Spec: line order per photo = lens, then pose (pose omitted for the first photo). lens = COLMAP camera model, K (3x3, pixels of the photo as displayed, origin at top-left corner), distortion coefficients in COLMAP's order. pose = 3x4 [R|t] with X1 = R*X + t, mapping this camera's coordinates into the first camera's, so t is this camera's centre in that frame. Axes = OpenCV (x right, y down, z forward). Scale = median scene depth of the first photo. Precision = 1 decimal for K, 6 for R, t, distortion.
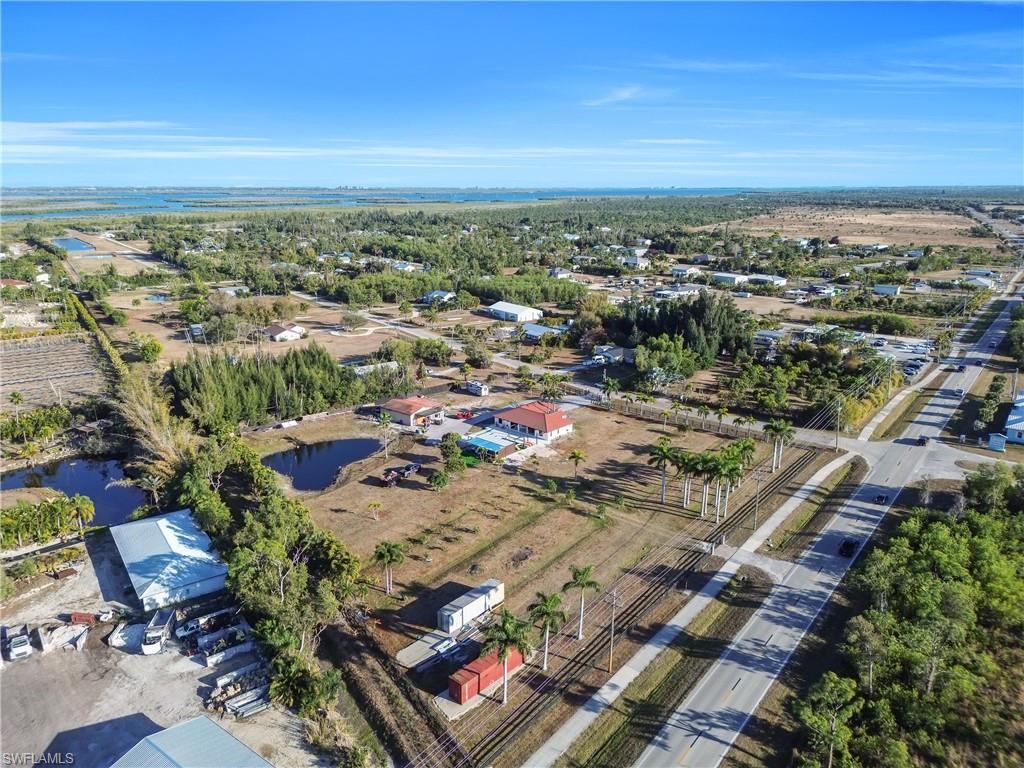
lens RADIAL K [[711.6, 0, 509.7], [0, 711.6, 389.3], [0, 0, 1]] dist [0.078221, -0.082805]
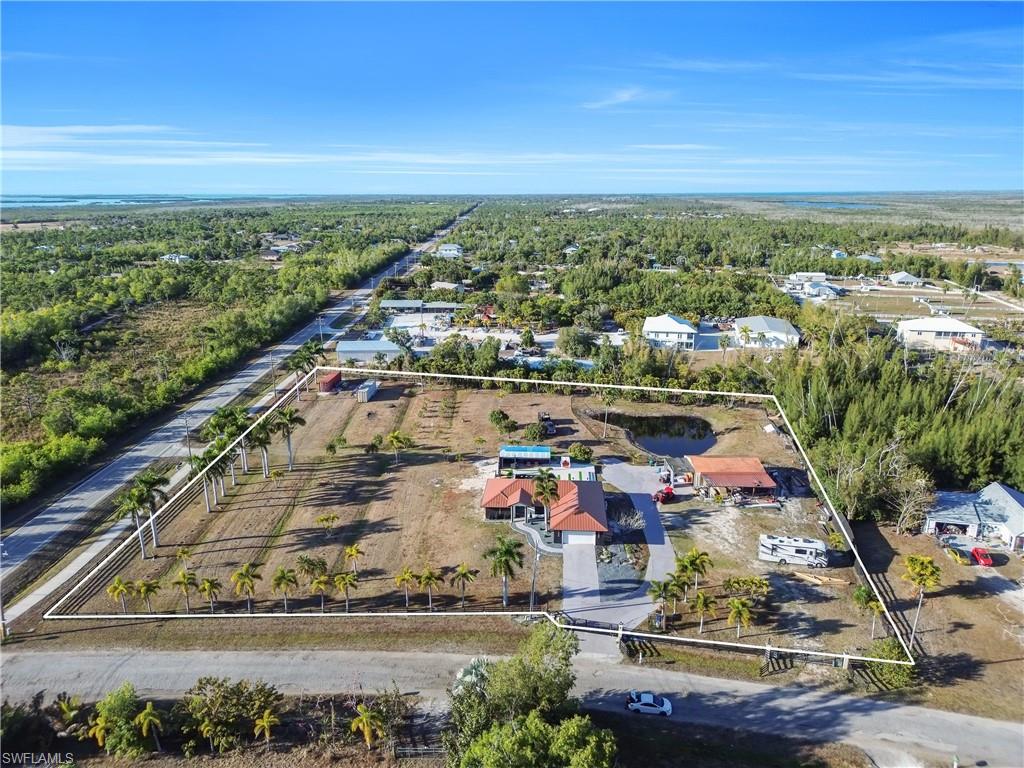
lens RADIAL K [[720.3, 0, 512.0], [0, 720.3, 384.0], [0, 0, 1]] dist [0.044137, -0.000481]
pose [[-0.766798, 0.171340, -0.618598, 0.358560], [-0.174214, 0.871989, 0.457476, -0.274878], [0.617794, 0.458560, -0.638790, 1.109941]]
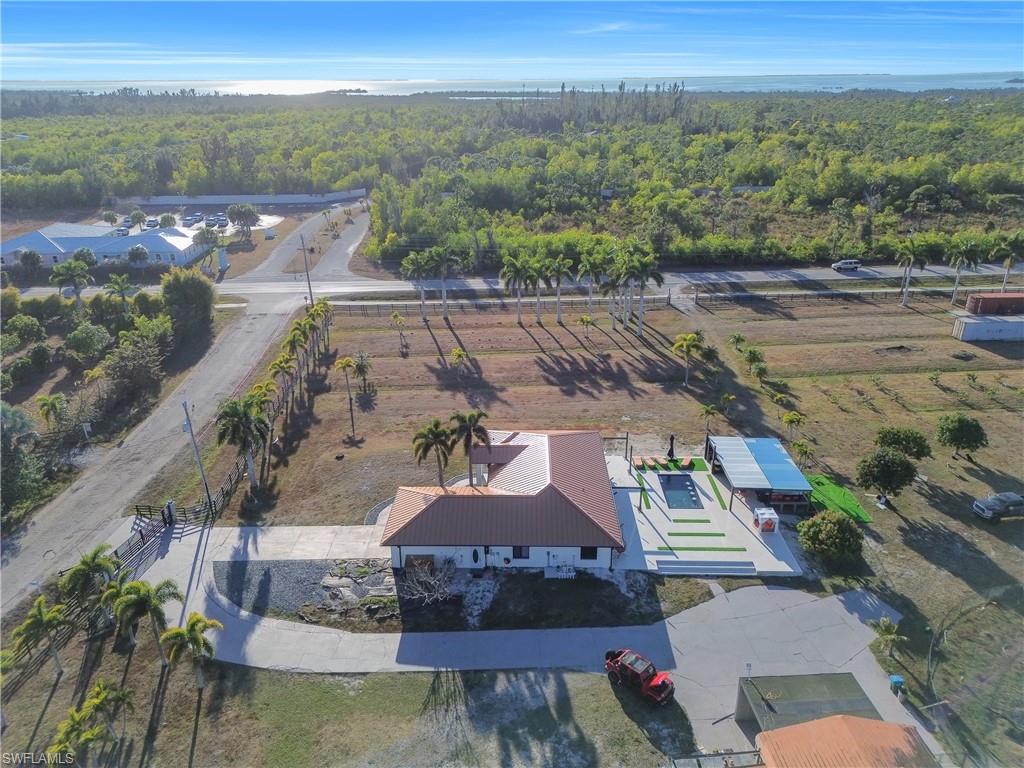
lens RADIAL K [[711.6, 0, 509.7], [0, 711.6, 389.3], [0, 0, 1]] dist [0.078221, -0.082805]
pose [[-0.670168, -0.287969, 0.684068, -0.146810], [0.214377, 0.807280, 0.549856, -0.154270], [-0.710576, 0.515144, -0.479279, 0.949276]]
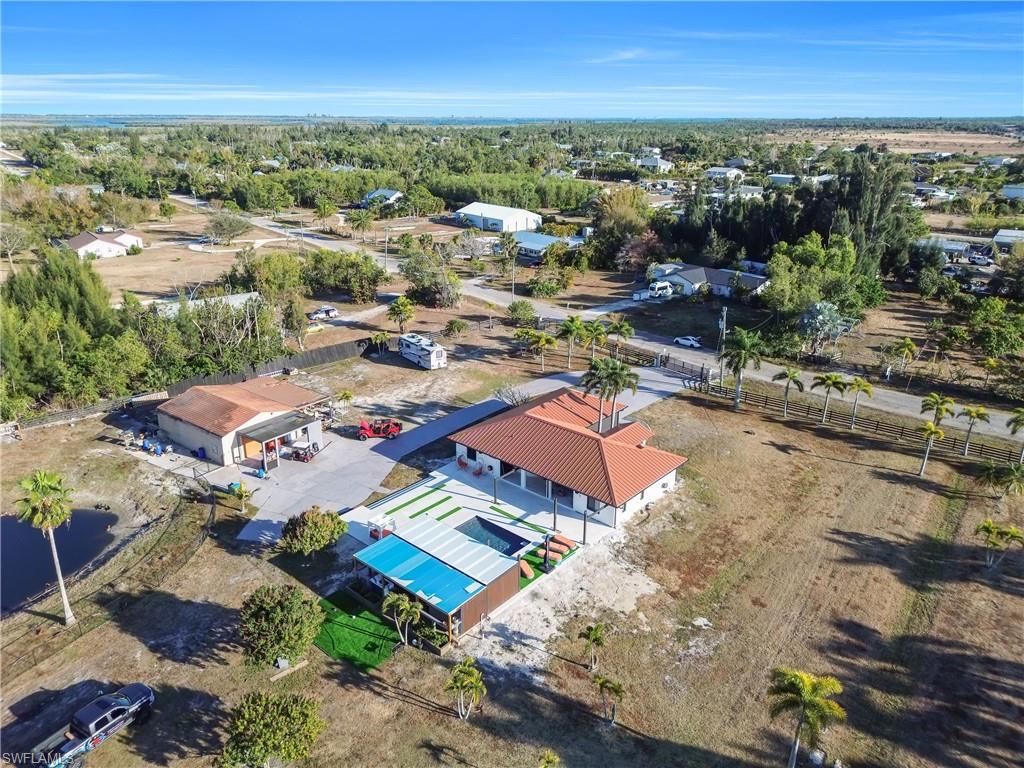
lens RADIAL K [[711.6, 0, 509.7], [0, 711.6, 389.3], [0, 0, 1]] dist [0.078221, -0.082805]
pose [[0.999552, -0.006975, 0.029093, -0.003158], [0.004466, 0.996333, 0.085442, -0.015399], [-0.029583, -0.085274, 0.995918, 0.530993]]
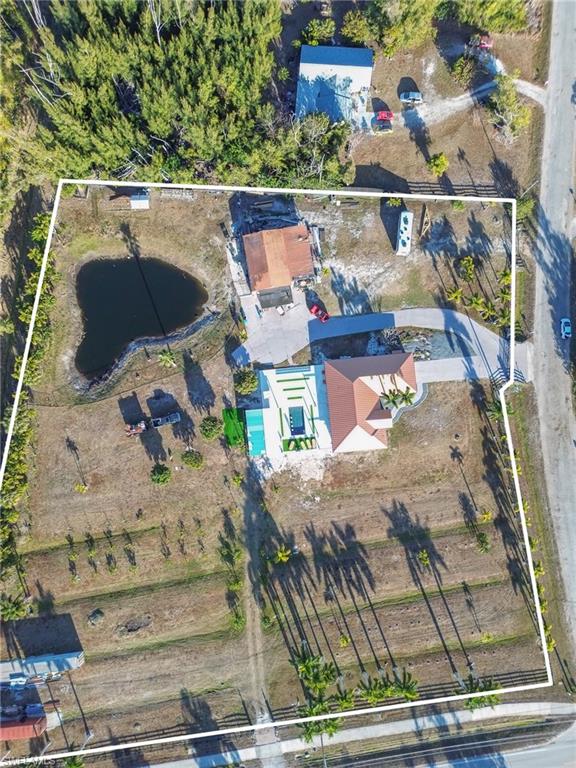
lens RADIAL K [[533.7, 0, 288.0], [0, 533.7, 384.0], [0, 0, 1]] dist [0.078221, -0.082805]
pose [[0.750816, 0.658734, -0.048426, -0.008030], [-0.162135, 0.254879, 0.953283, -0.436058], [0.640303, -0.707888, 0.298171, 0.645846]]
